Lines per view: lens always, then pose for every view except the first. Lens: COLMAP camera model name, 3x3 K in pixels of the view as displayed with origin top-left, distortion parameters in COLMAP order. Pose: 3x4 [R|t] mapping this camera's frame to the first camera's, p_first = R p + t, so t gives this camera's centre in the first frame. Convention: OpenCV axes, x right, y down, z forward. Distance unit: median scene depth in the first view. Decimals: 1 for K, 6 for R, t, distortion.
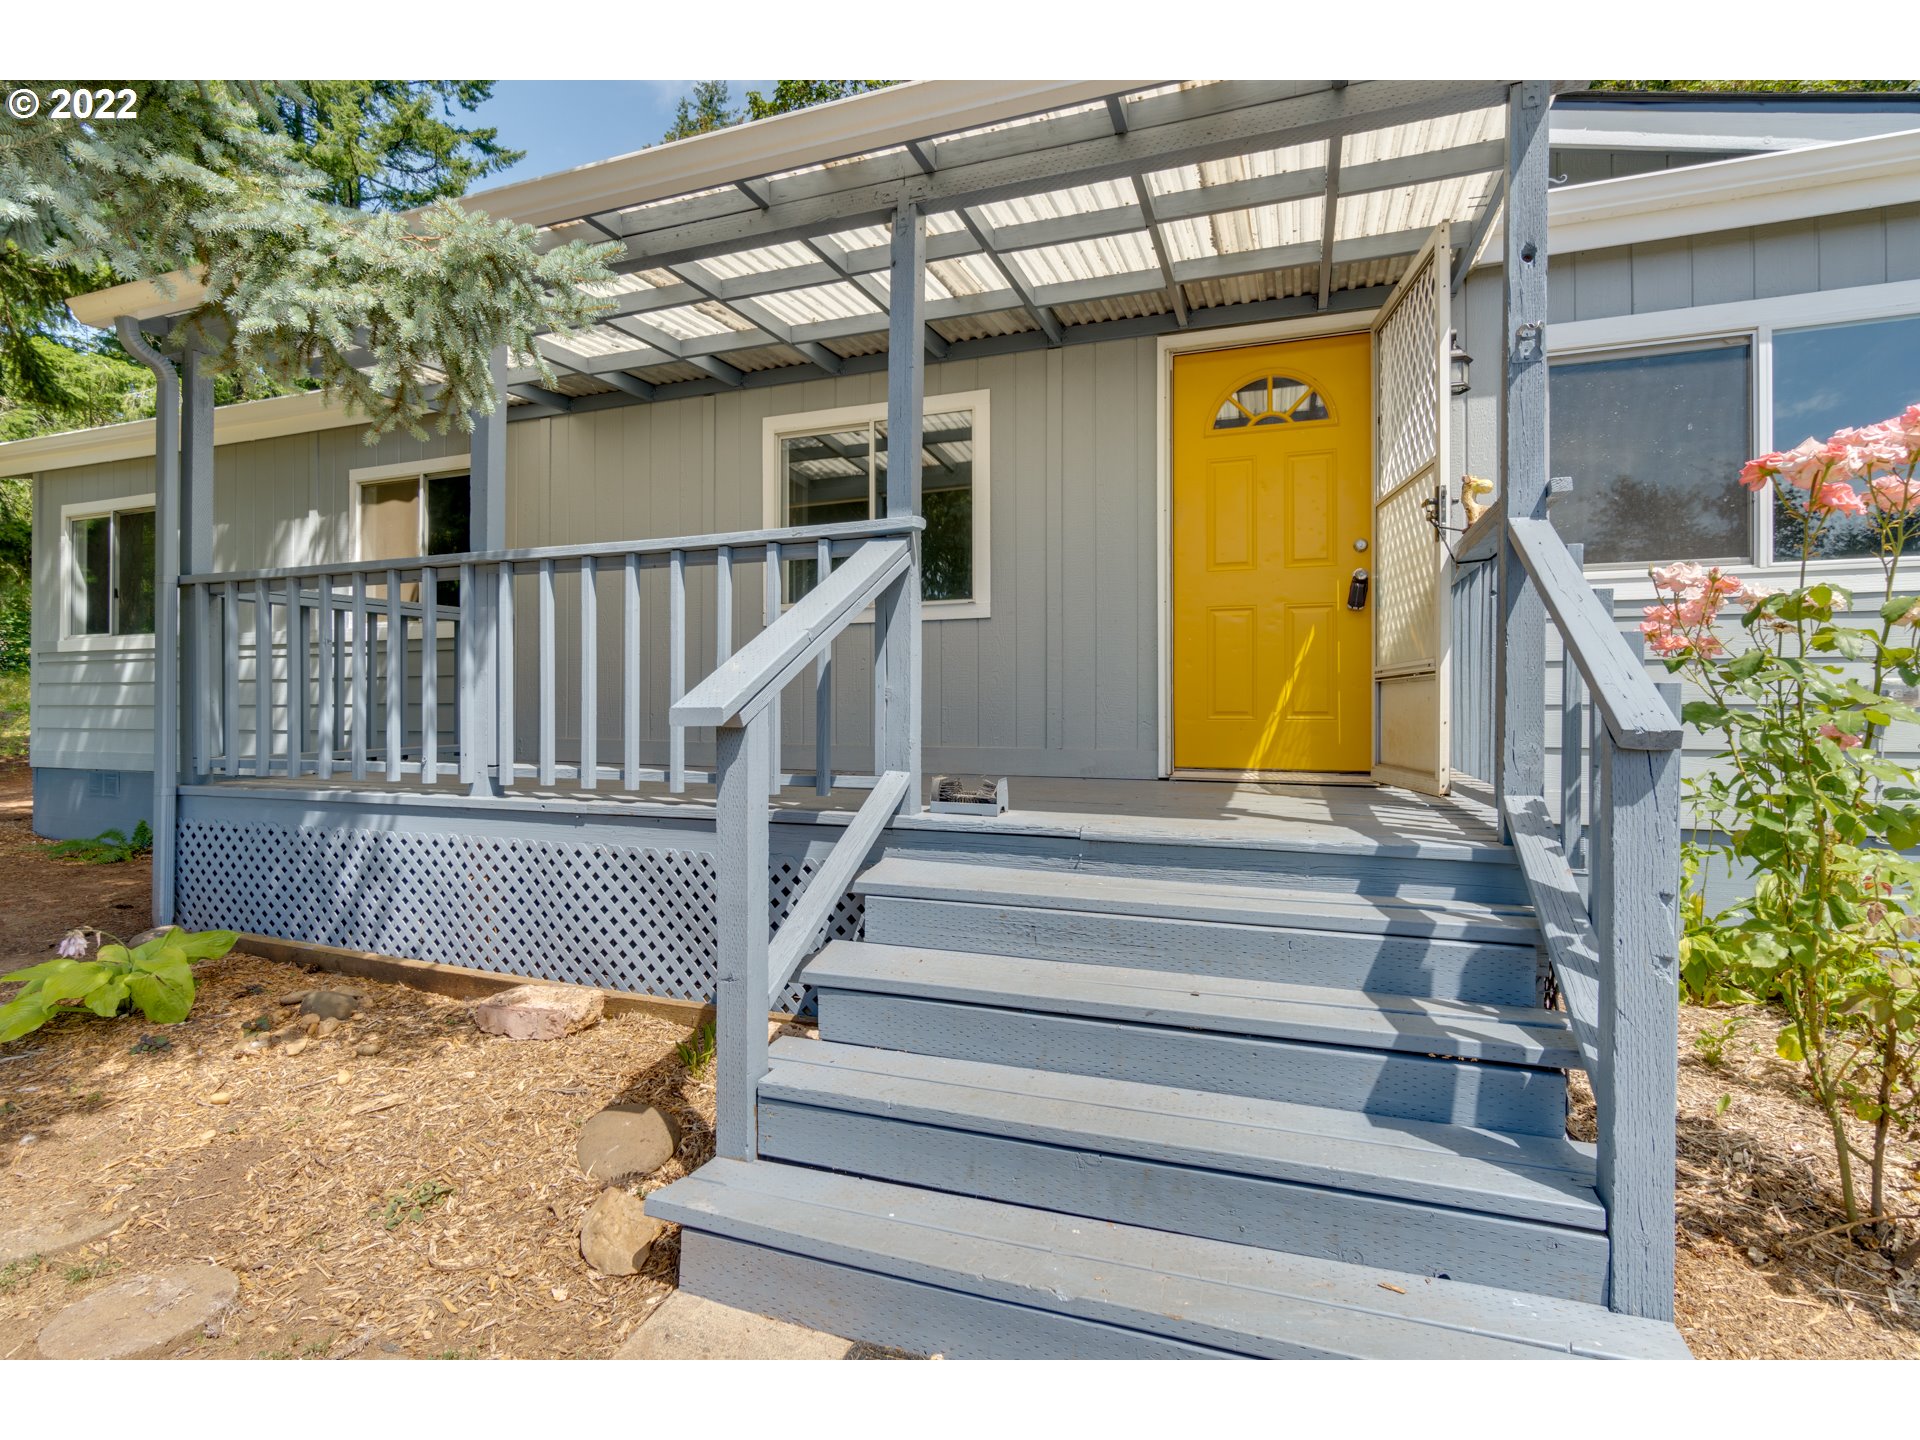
lens RADIAL K [[948.9, 0, 947.7], [0, 948.9, 720.5], [0, 0, 1]] dist [-0.000973, 0.000005]
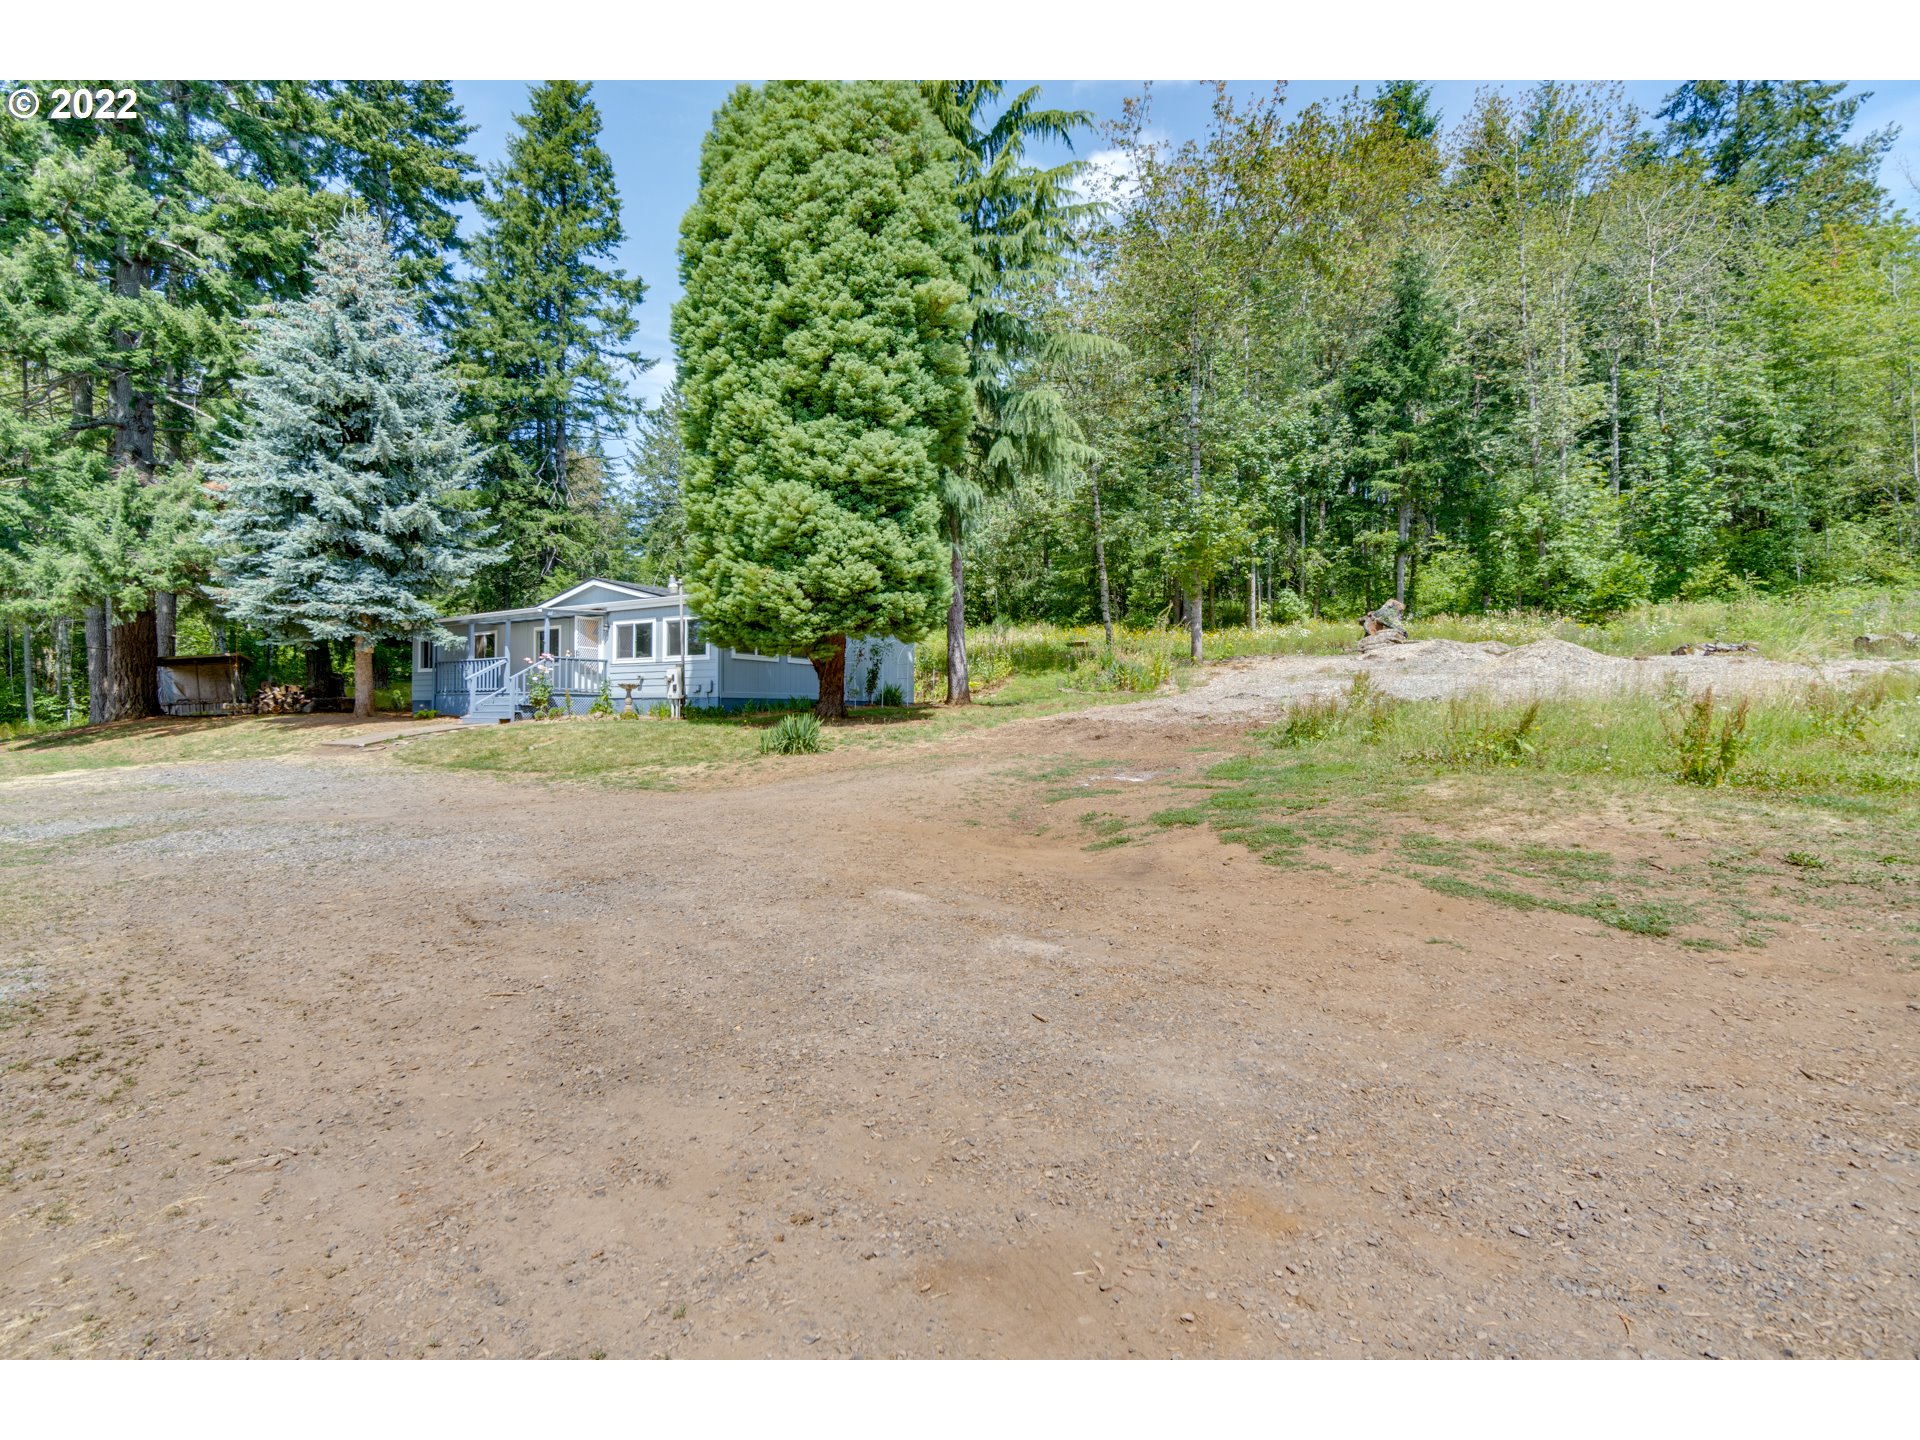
lens RADIAL K [[943.0, 0, 958.4], [0, 943.0, 715.0], [0, 0, 1]] dist [0.000516, -0.001879]
pose [[0.975783, 0.001612, -0.218736, 2.828046], [-0.004923, 0.999881, -0.014594, 0.200448], [0.218687, 0.015317, 0.975675, -3.116451]]
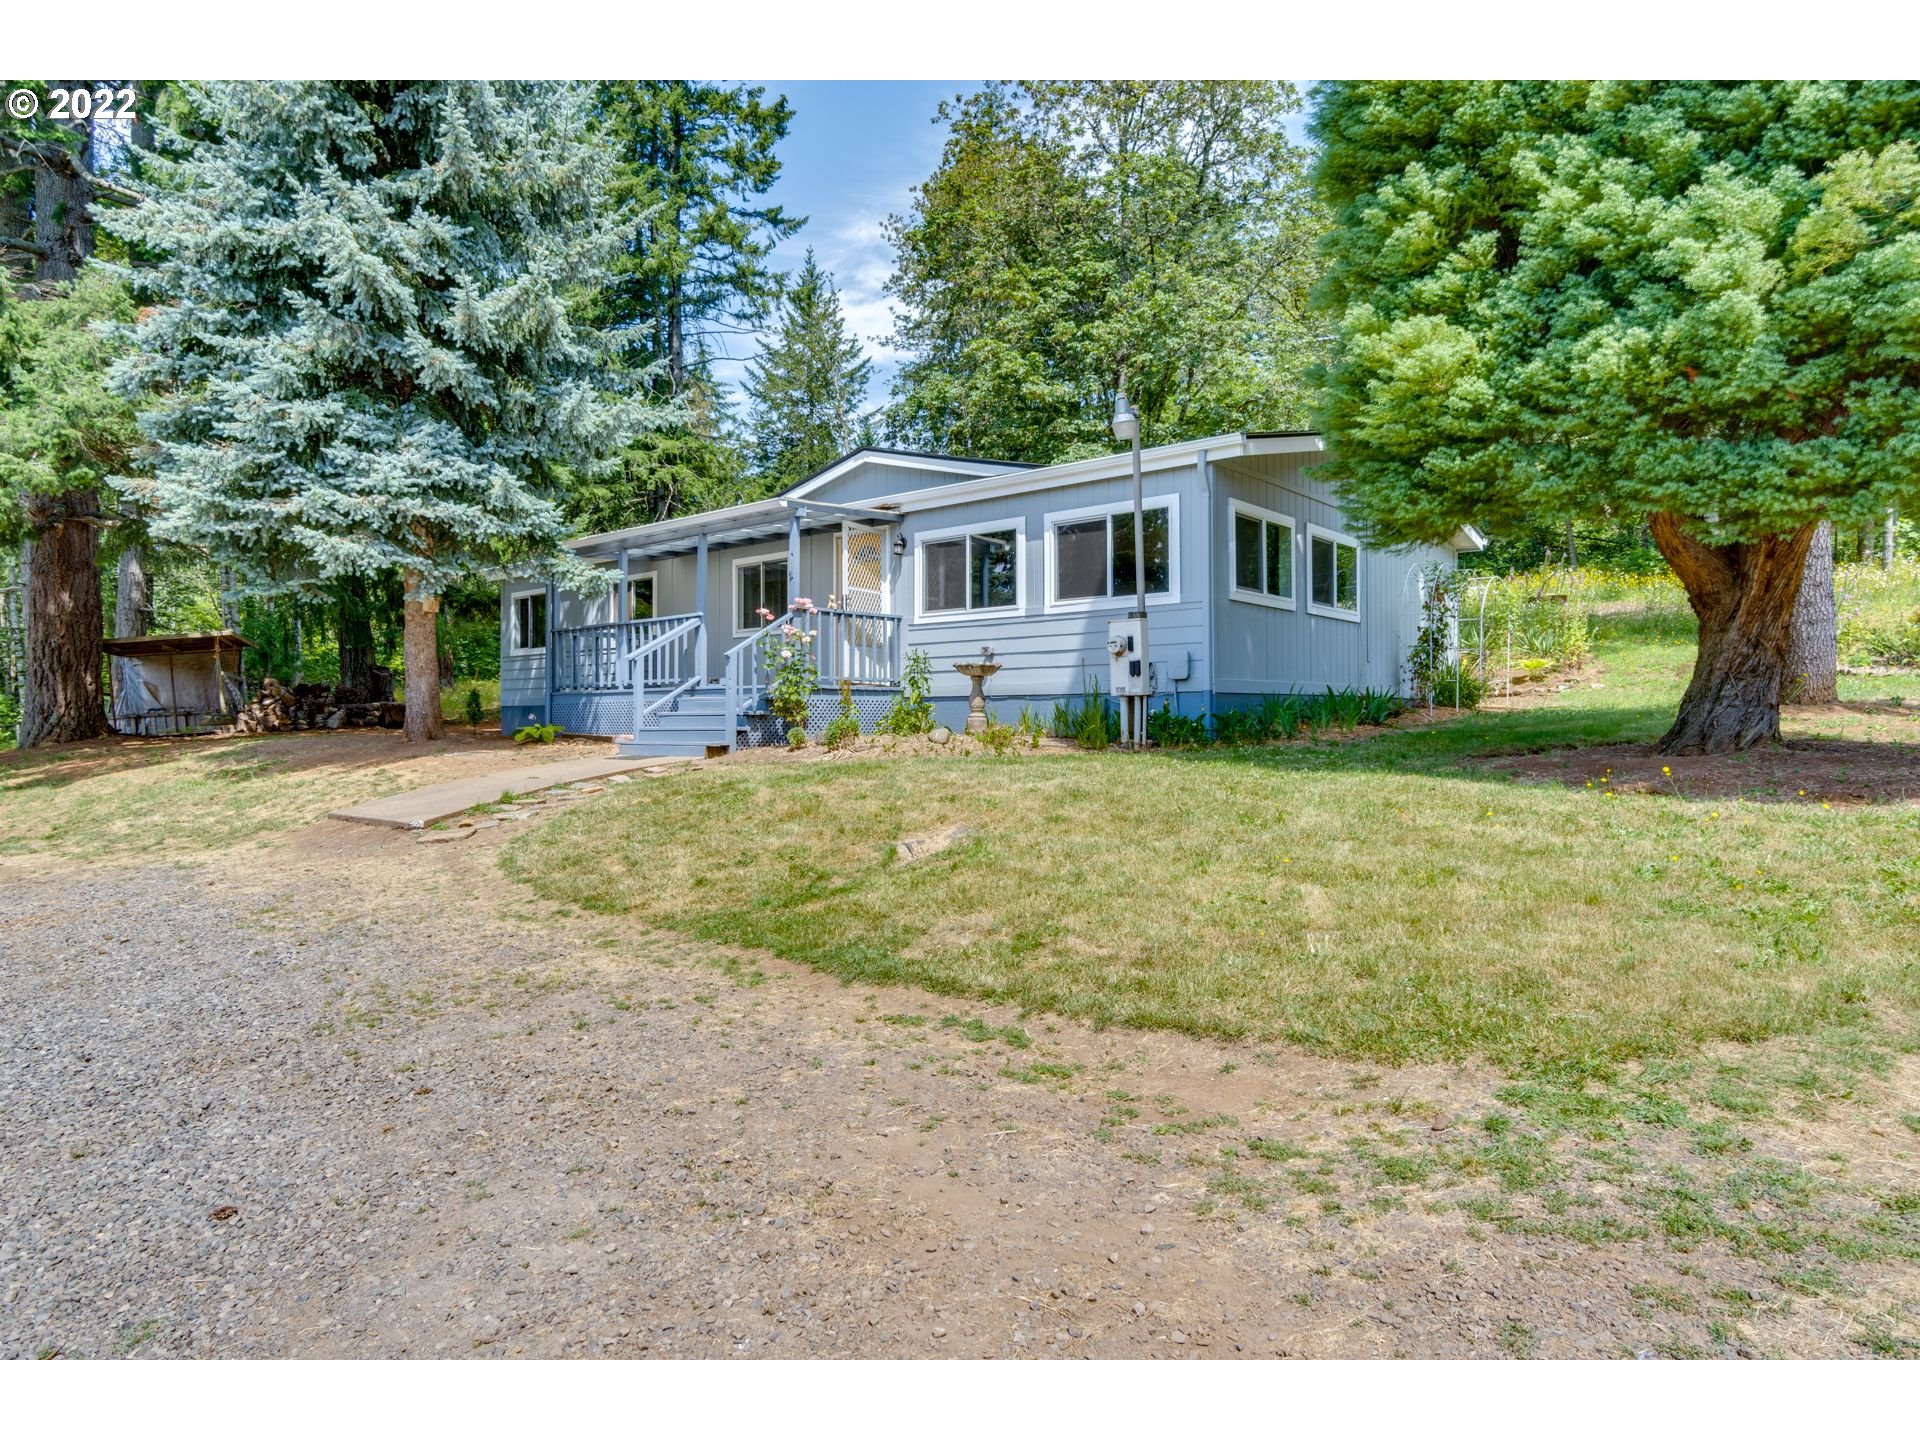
lens RADIAL K [[1177.3, 0, 959.6], [0, 1177.3, 717.4], [0, 0, 1]] dist [-0.010610, -0.000403]
pose [[0.938994, -0.007149, -0.343859, 1.320917], [0.001679, 0.999867, -0.016204, 0.152917], [0.343929, 0.014639, 0.938882, -1.611773]]
